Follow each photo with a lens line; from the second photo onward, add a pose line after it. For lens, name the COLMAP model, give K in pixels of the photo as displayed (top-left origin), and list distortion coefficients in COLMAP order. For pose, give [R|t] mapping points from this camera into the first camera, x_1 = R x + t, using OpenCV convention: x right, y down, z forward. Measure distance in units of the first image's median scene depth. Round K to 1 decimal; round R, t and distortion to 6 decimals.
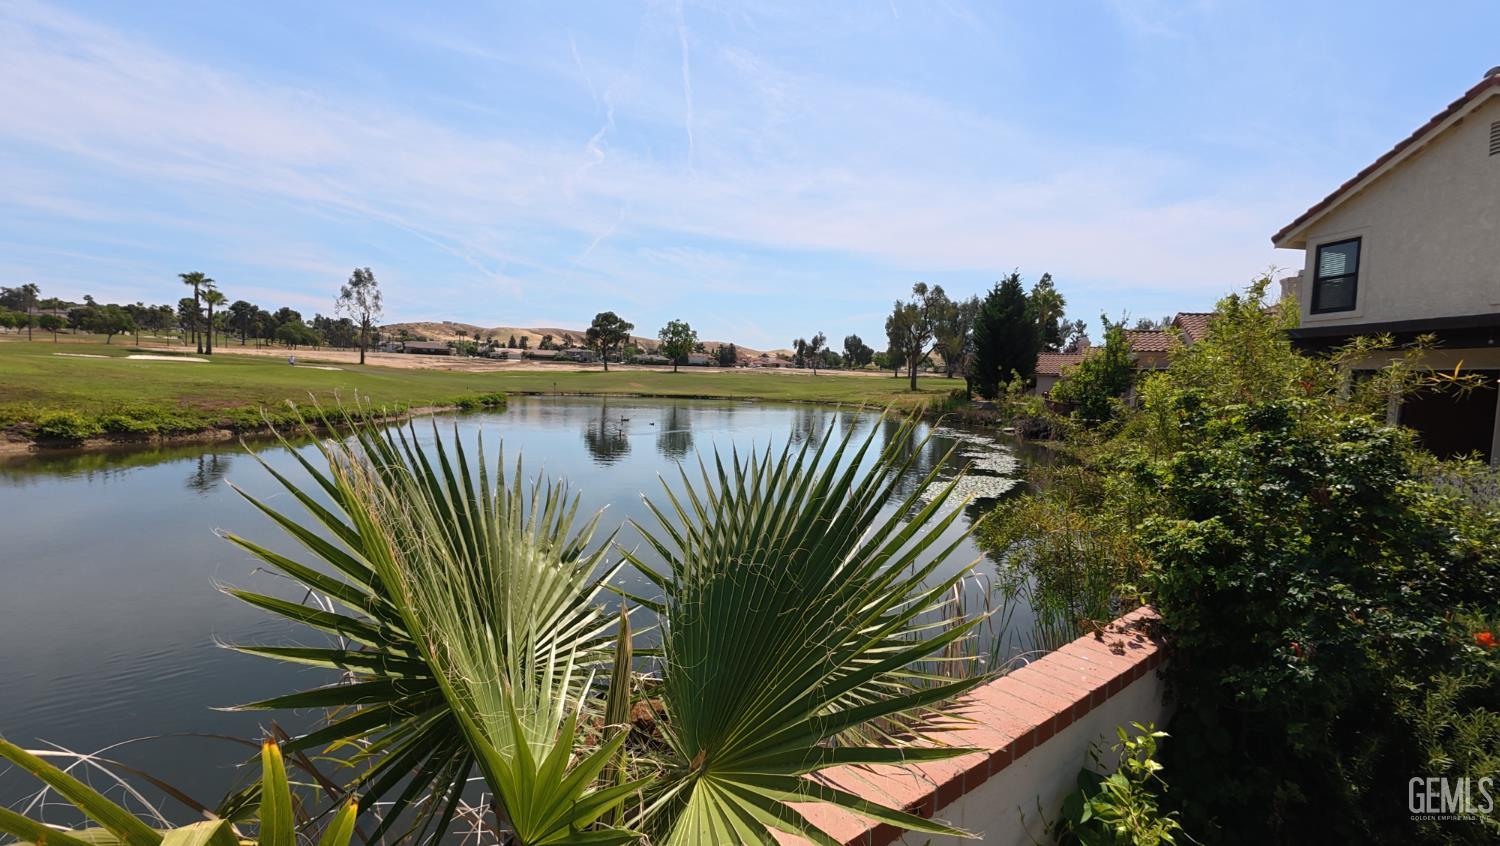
lens RADIAL K [[631.4, 0, 746.7], [0, 631.4, 424.1], [0, 0, 1]] dist [-0.001033, -0.000337]
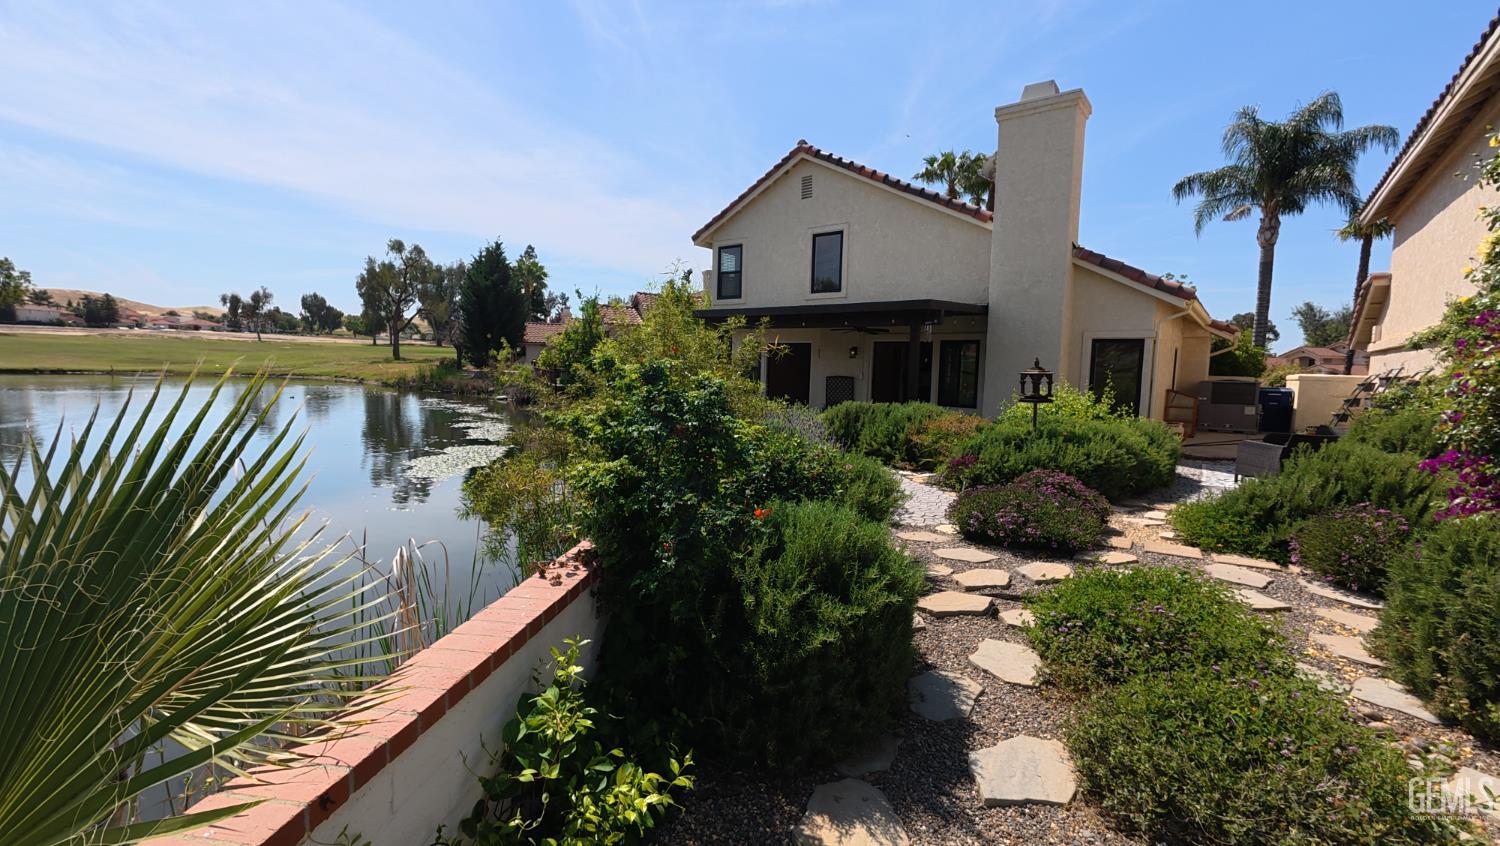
lens RADIAL K [[631.4, 0, 746.7], [0, 631.4, 424.1], [0, 0, 1]] dist [-0.001033, -0.000337]
pose [[0.724783, -0.076476, 0.684720, 0.075626], [0.042629, 0.996894, 0.066219, 0.012367], [-0.687657, -0.018806, 0.725792, -0.056745]]
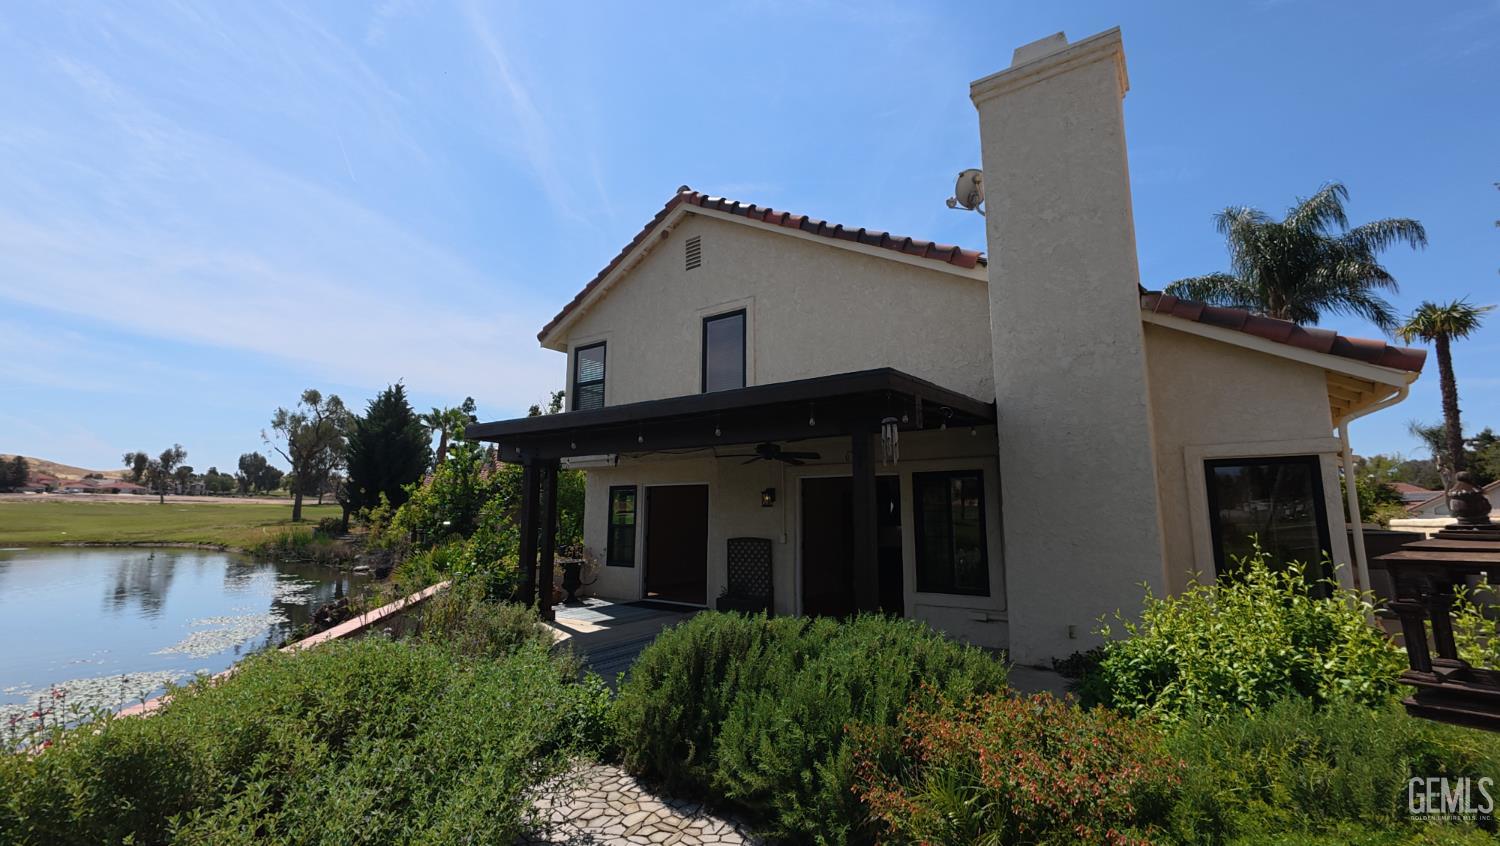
lens RADIAL K [[631.3, 0, 746.5], [0, 631.3, 422.3], [0, 0, 1]] dist [0.000254, -0.000829]
pose [[0.683004, 0.081439, 0.725861, 2.719741], [0.065996, 0.982819, -0.172369, -0.048986], [-0.727427, 0.165633, 0.665894, 1.528170]]
